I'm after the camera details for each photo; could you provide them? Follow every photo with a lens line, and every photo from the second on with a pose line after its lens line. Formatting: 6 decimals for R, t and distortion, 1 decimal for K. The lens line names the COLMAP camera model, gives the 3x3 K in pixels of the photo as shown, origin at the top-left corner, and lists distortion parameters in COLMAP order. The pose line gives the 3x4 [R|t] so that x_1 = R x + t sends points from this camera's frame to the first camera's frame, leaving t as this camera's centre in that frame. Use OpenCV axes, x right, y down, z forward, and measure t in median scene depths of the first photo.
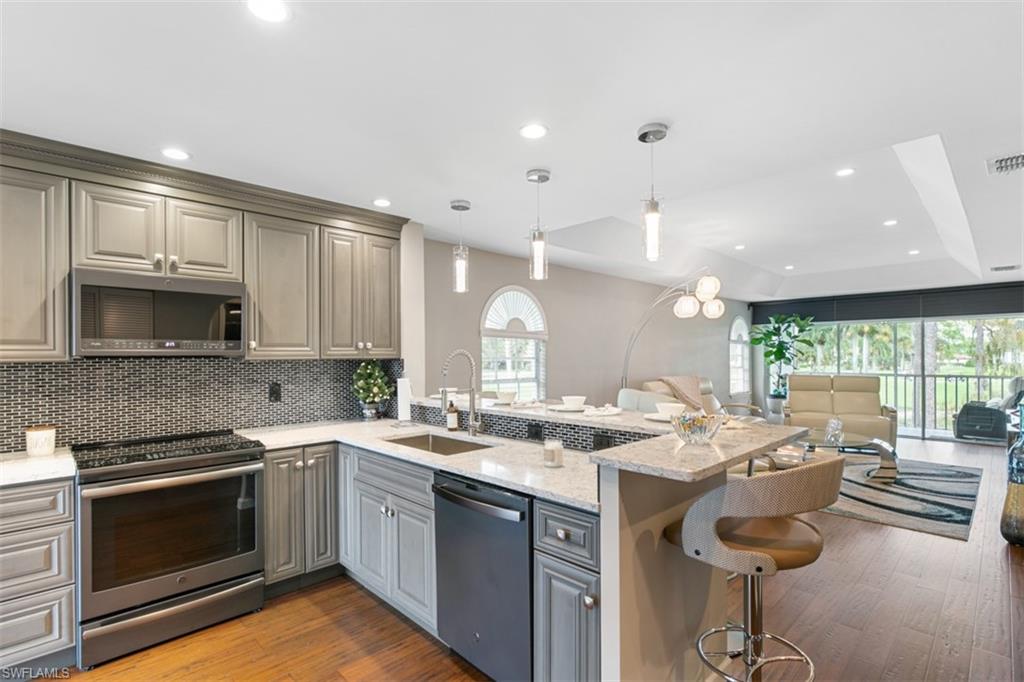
lens RADIAL K [[478.4, 0, 512.9], [0, 478.4, 355.7], [0, 0, 1]] dist [-0.003627, 0.000074]
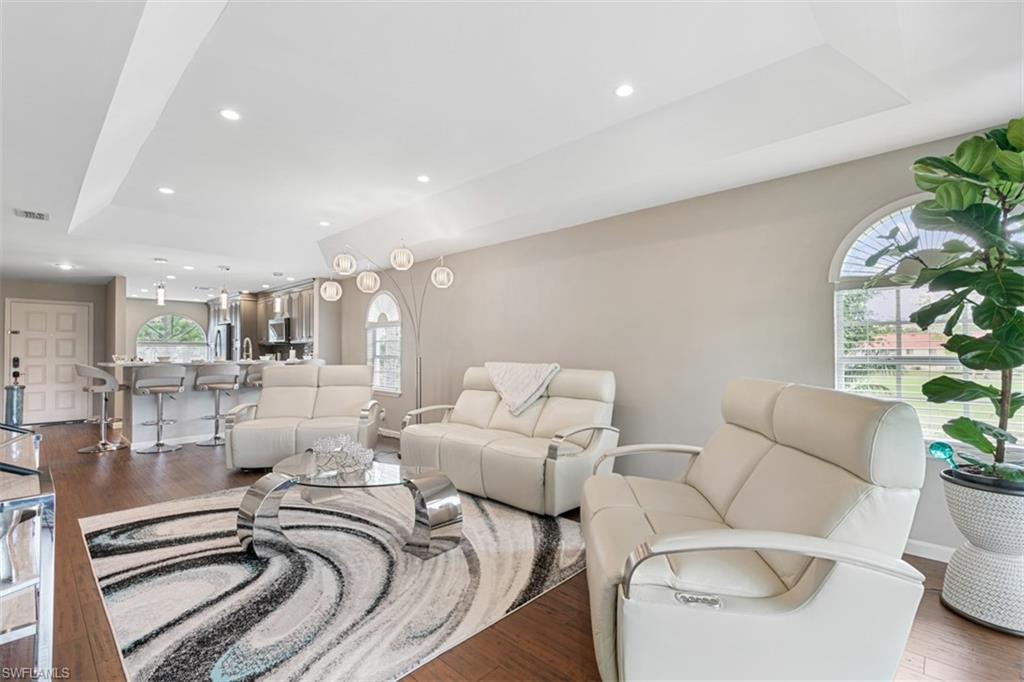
lens RADIAL K [[461.6, 0, 512.0], [0, 461.6, 346.4], [0, 0, 1]] dist [0.008983, -0.000158]
pose [[0.040906, -0.006792, -0.999140, 1.162746], [0.005698, 0.999962, -0.006565, 0.027333], [0.999147, -0.005425, 0.040943, 1.106768]]
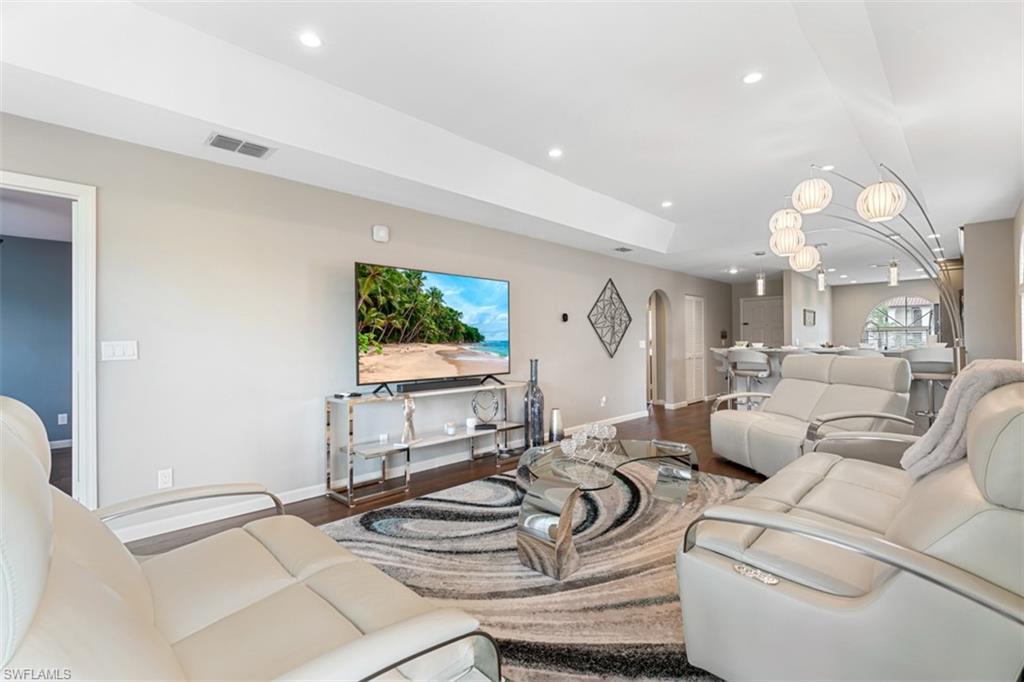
lens RADIAL K [[461.6, 0, 512.0], [0, 461.6, 346.4], [0, 0, 1]] dist [0.008983, -0.000158]
pose [[-0.999677, 0.013119, -0.021772, 0.726977], [0.012954, 0.999886, 0.007725, 0.030509], [0.021871, 0.007441, -0.999733, 1.454947]]
